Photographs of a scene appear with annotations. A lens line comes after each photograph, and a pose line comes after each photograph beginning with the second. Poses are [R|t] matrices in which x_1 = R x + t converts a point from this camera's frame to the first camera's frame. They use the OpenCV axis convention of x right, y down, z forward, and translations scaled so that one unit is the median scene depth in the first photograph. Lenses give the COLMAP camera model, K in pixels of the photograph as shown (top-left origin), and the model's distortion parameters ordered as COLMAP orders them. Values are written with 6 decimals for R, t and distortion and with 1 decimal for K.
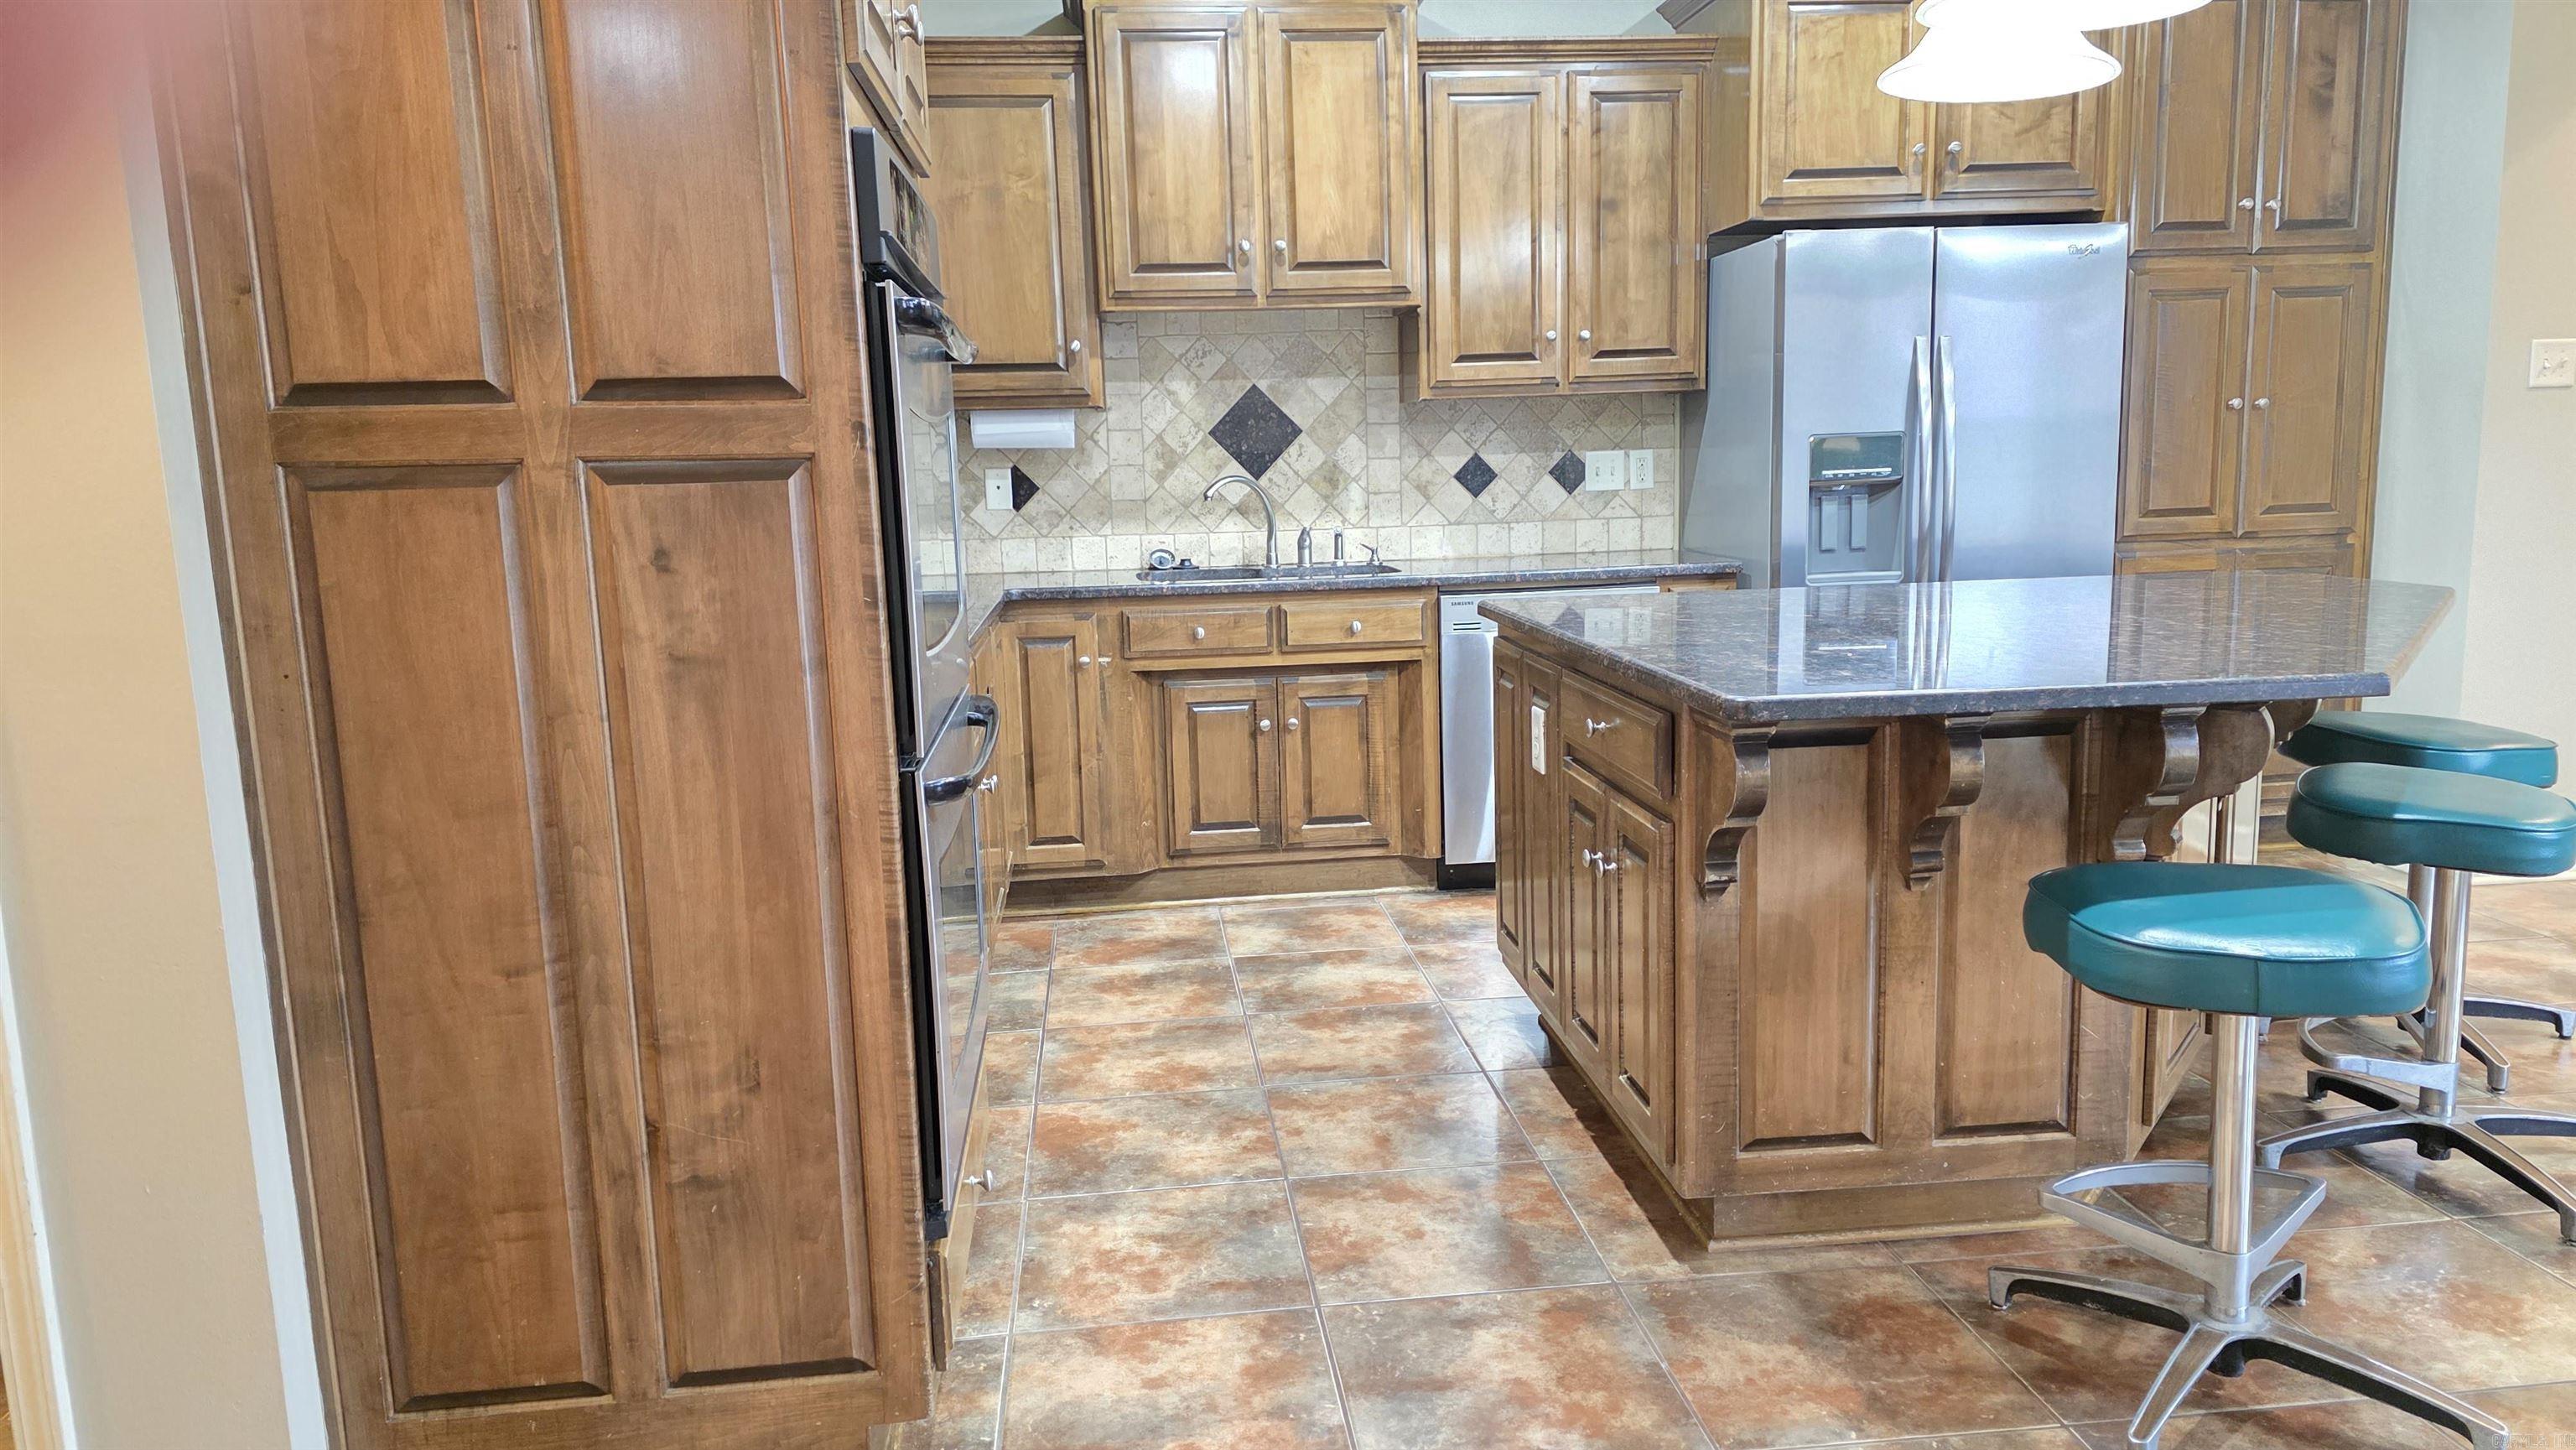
lens RADIAL K [[1728.7, 0, 1308.6], [0, 1728.7, 713.6], [0, 0, 1]] dist [0.081051, -0.072390]
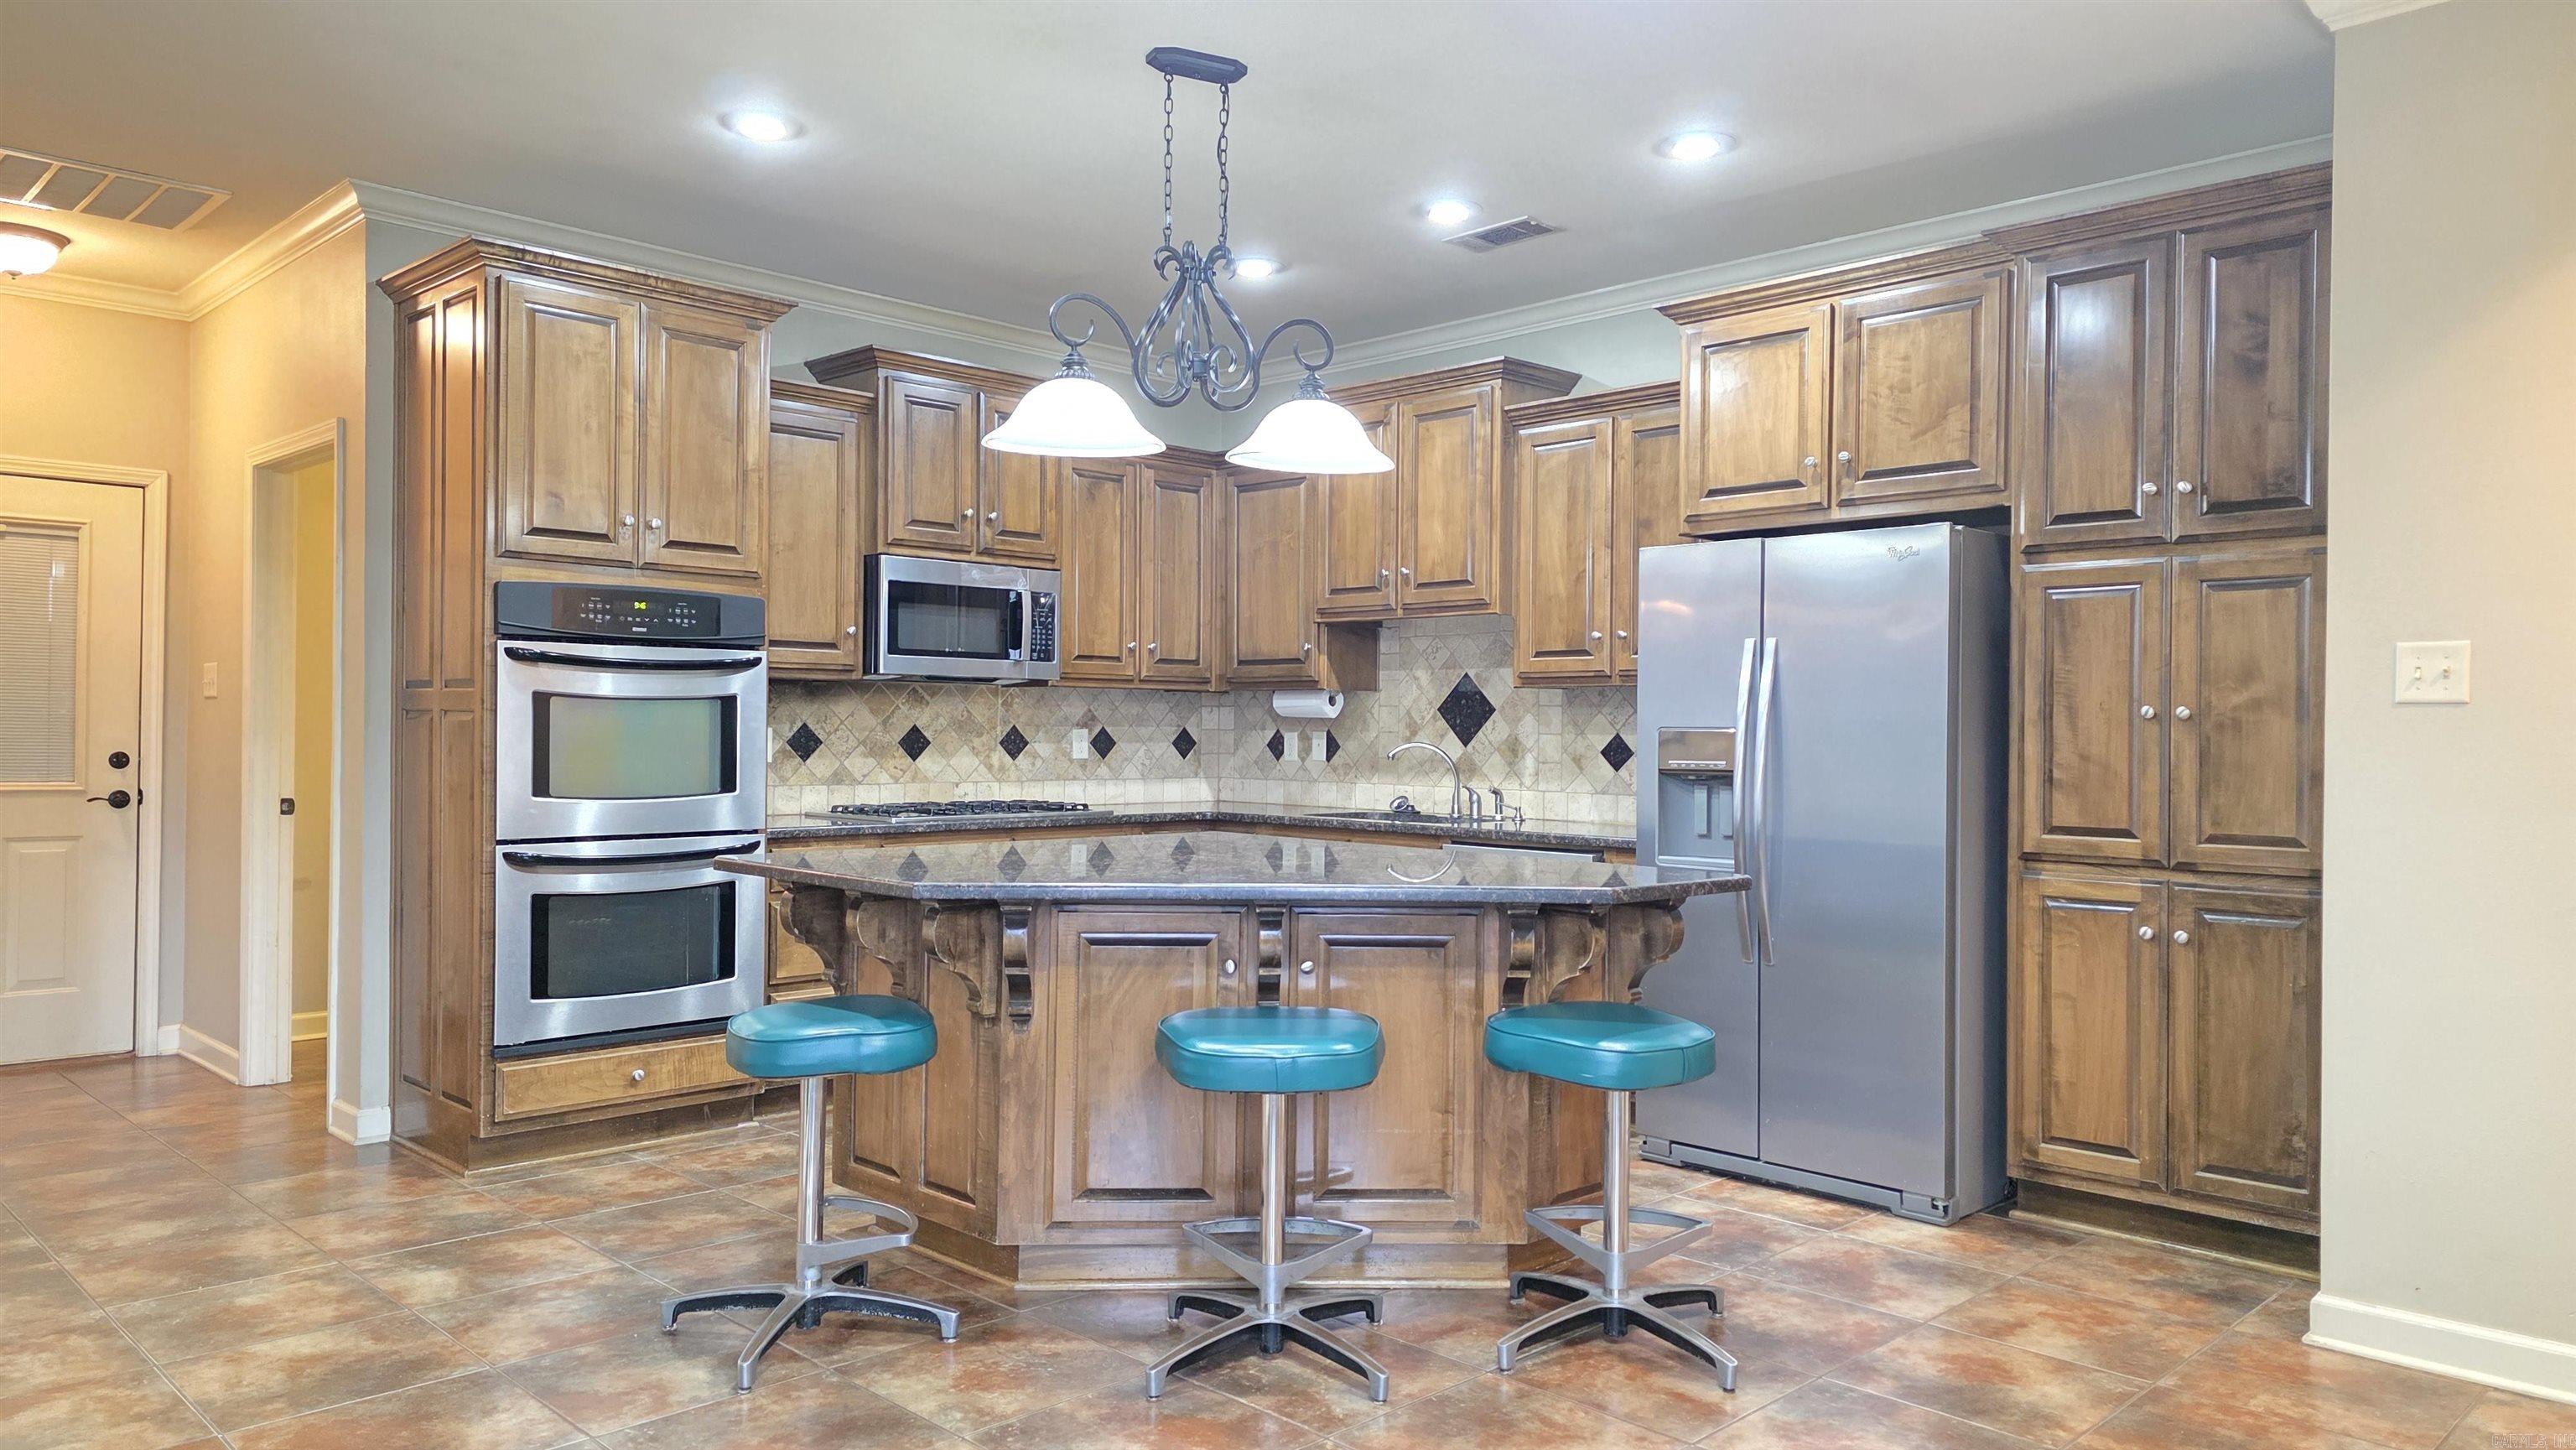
lens RADIAL K [[1728.7, 0, 1299.4], [0, 1728.7, 725.6], [0, 0, 1]] dist [0.081051, -0.072390]
pose [[0.618515, 0.033153, -0.785073, 0.980461], [-0.142287, 0.987318, -0.070406, -0.050694], [0.772783, 0.155253, 0.615388, 0.151037]]
